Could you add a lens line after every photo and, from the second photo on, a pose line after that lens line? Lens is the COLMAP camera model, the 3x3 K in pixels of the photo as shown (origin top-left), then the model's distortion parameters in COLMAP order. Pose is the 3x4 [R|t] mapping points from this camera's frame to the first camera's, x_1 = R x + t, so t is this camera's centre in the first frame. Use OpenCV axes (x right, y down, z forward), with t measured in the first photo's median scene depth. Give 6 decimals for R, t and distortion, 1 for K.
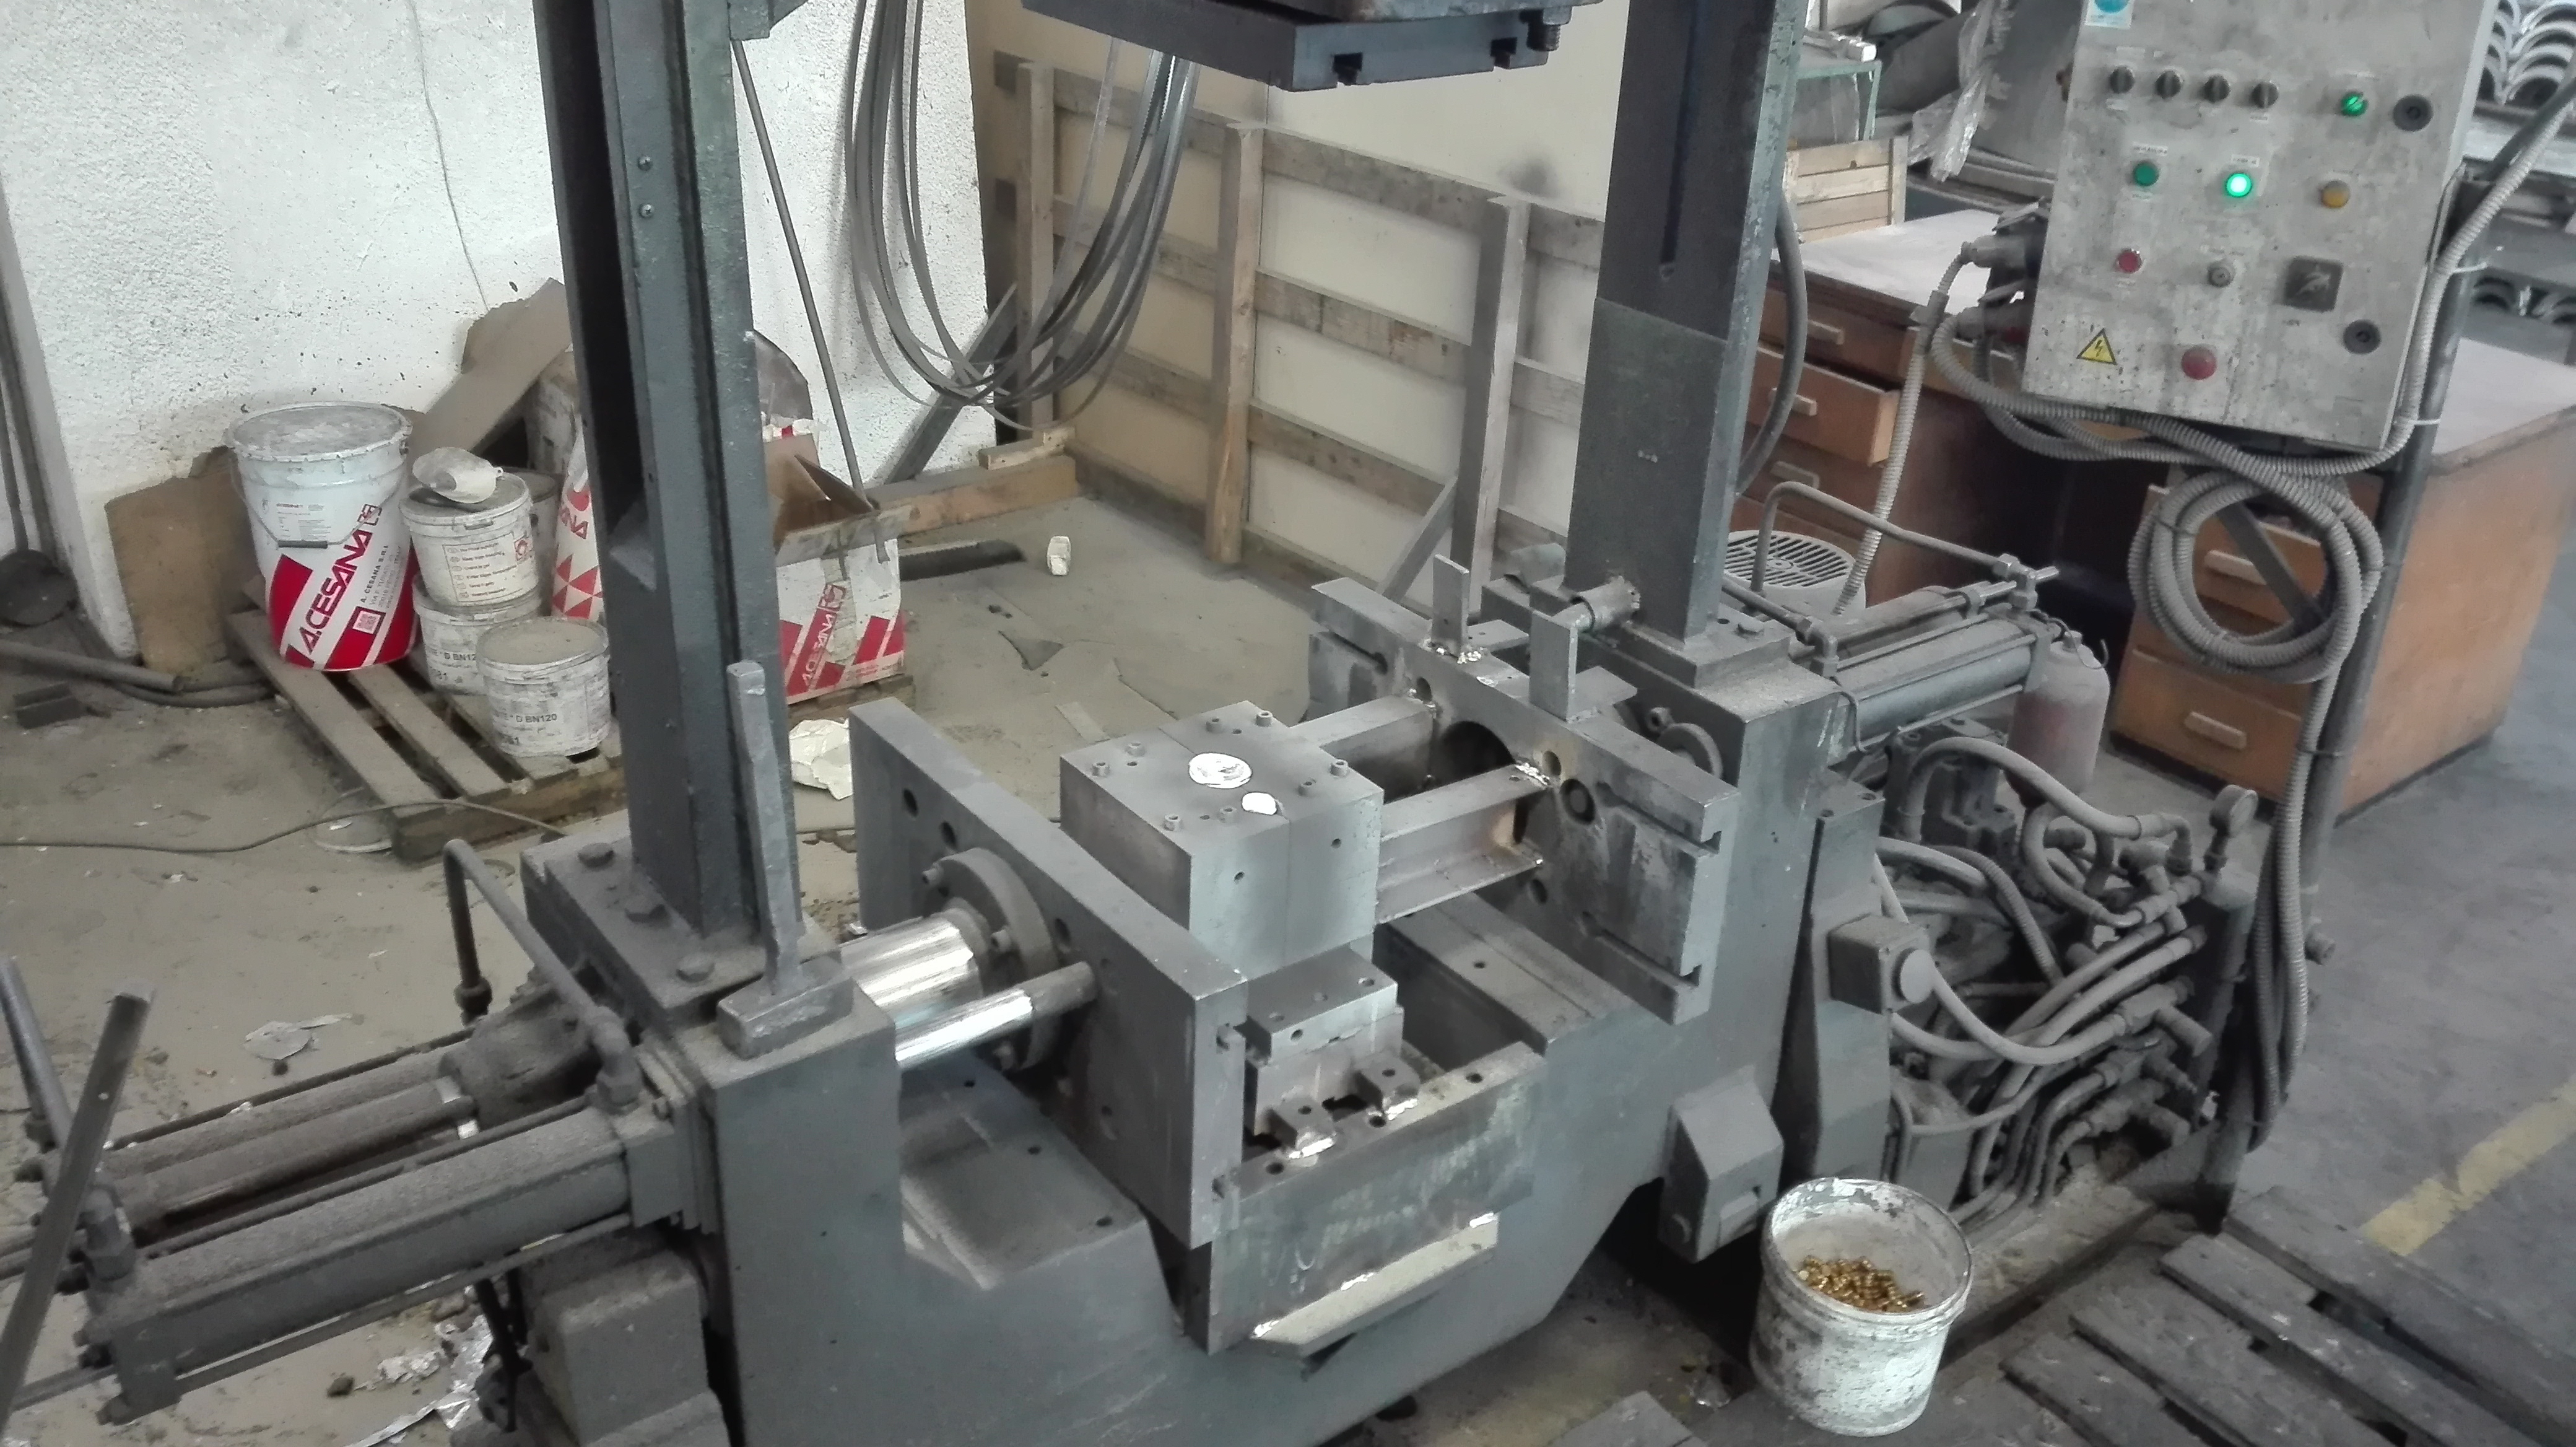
lens RADIAL K [[2126.2, 0, 1285.9], [0, 2126.2, 719.3], [0, 0, 1]] dist [-0.010789, -0.004345]
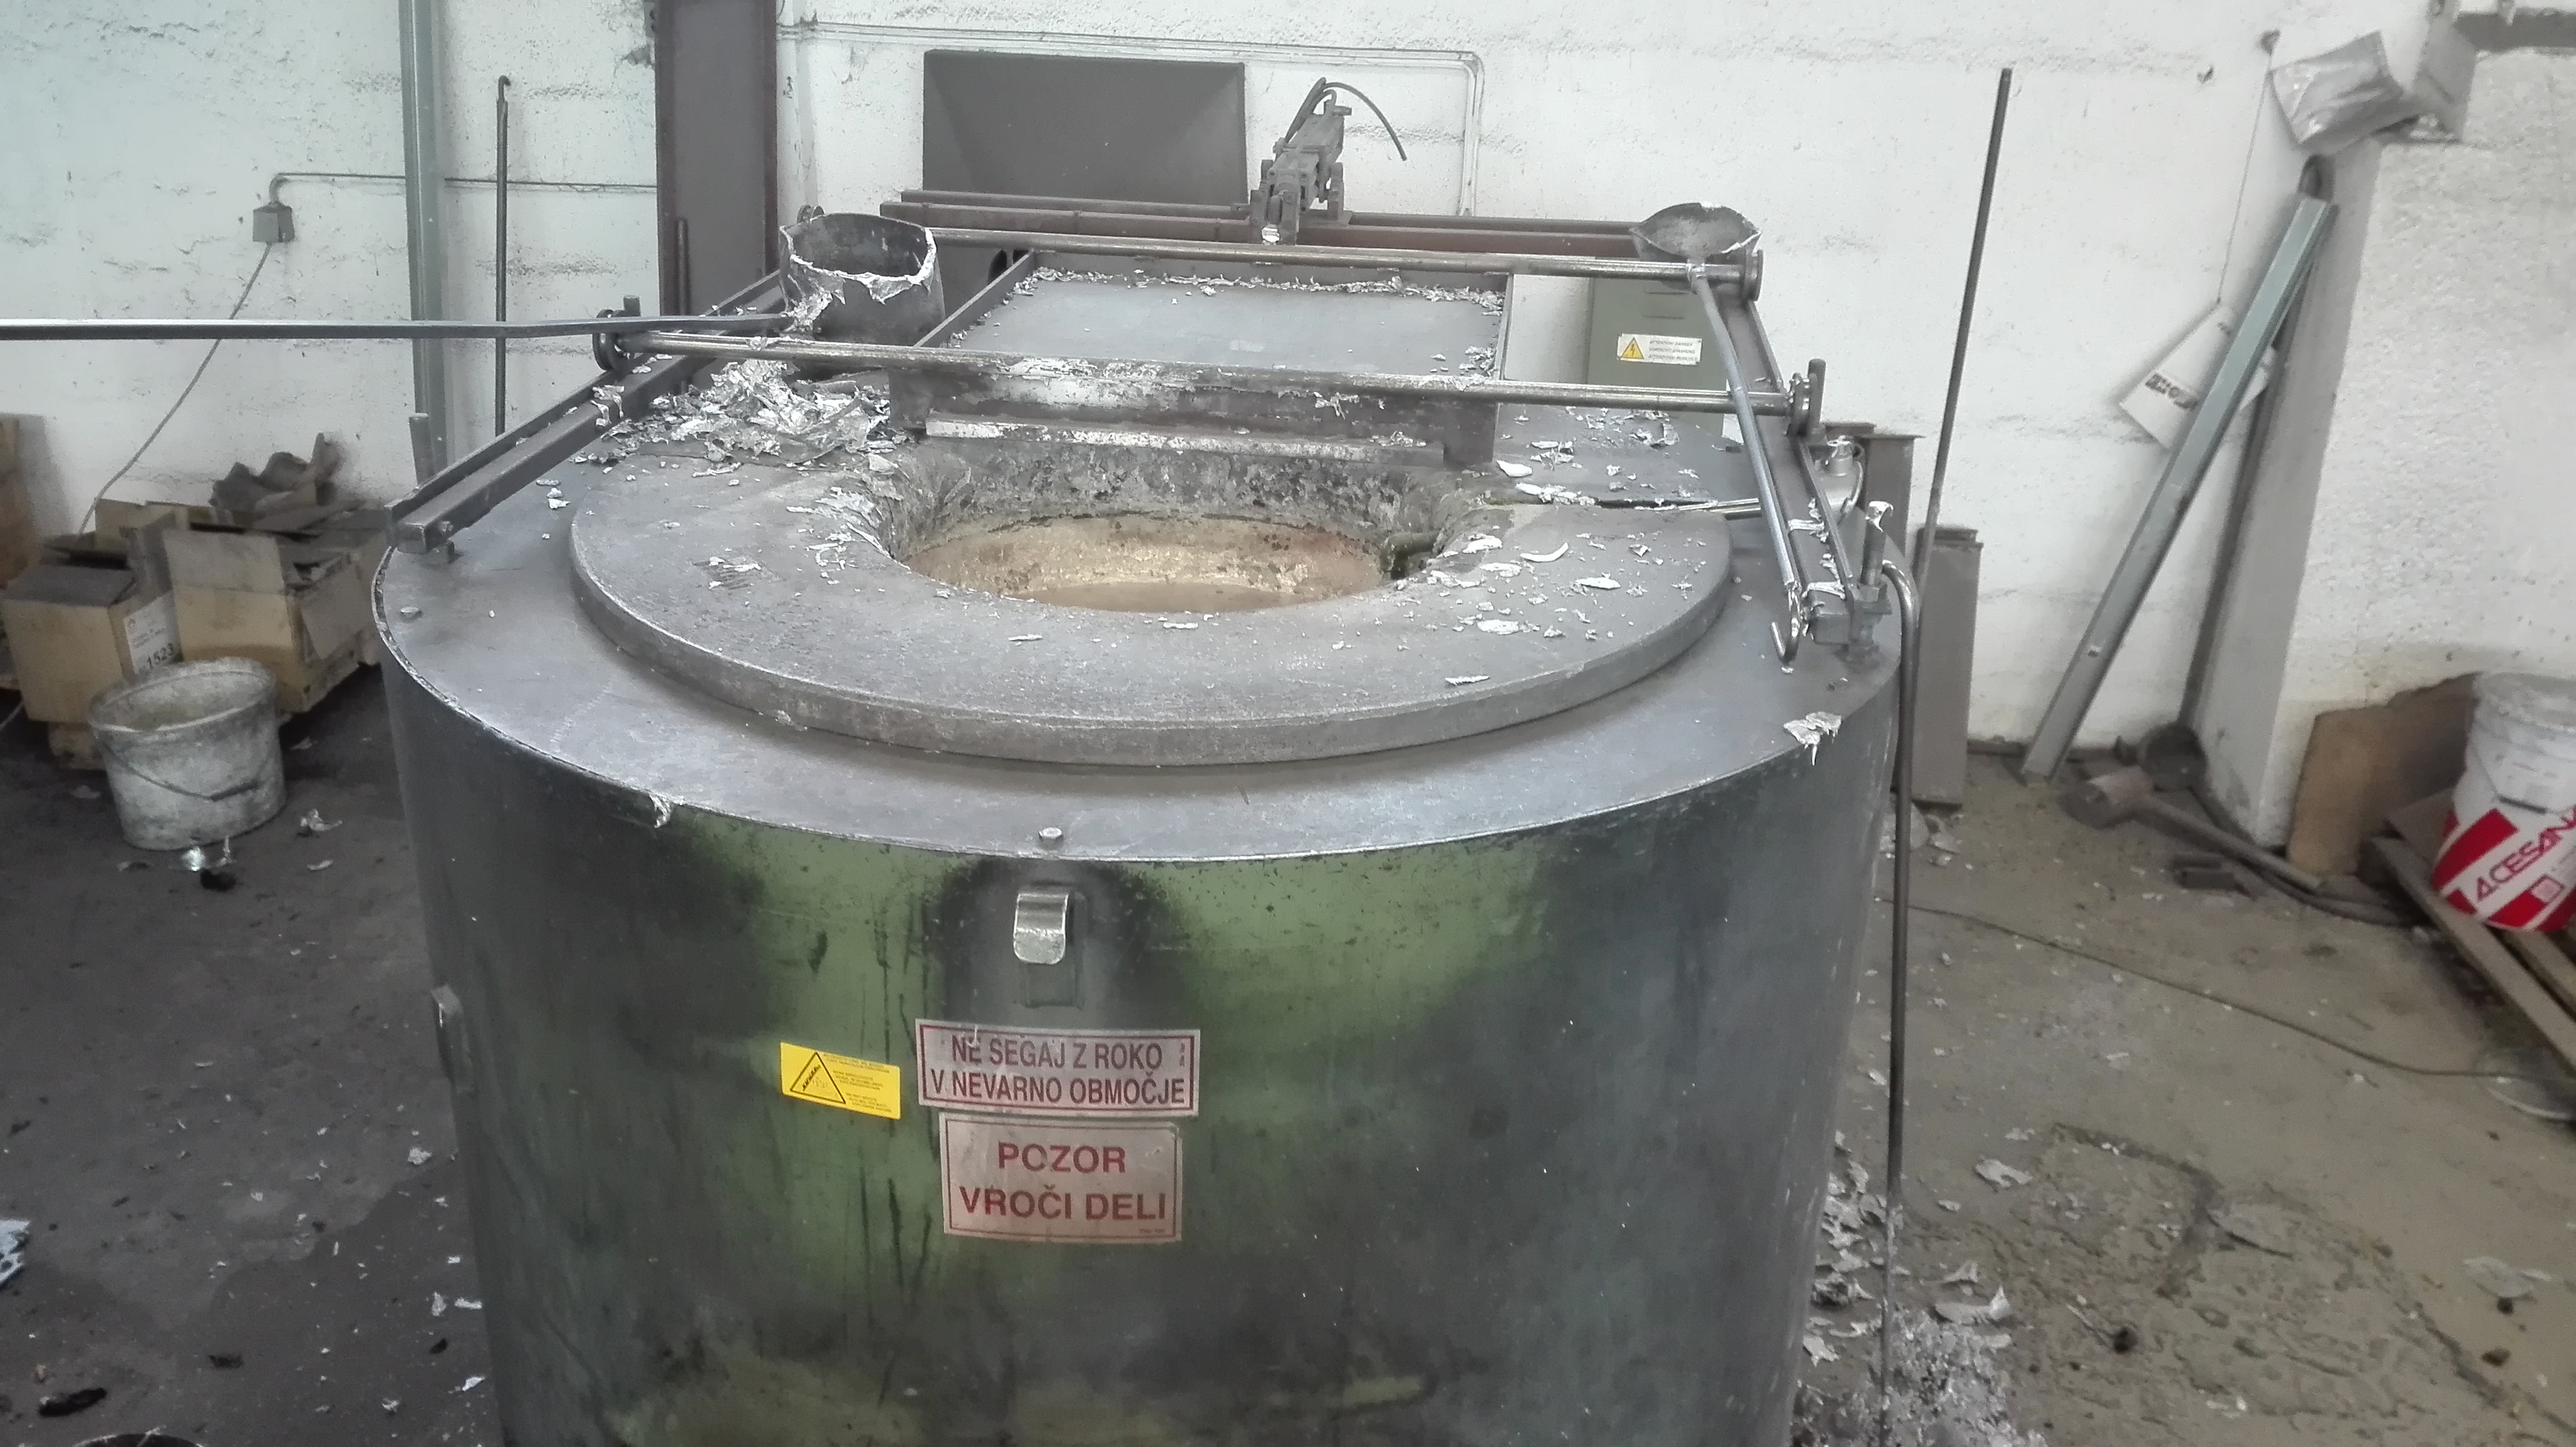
lens RADIAL K [[2126.2, 0, 1287.1], [0, 2126.2, 726.2], [0, 0, 1]] dist [-0.010789, -0.004345]
pose [[0.752340, 0.263111, -0.603951, -0.294857], [-0.309598, 0.950443, 0.028395, 0.038358], [0.581492, 0.165619, 0.796516, -0.183673]]
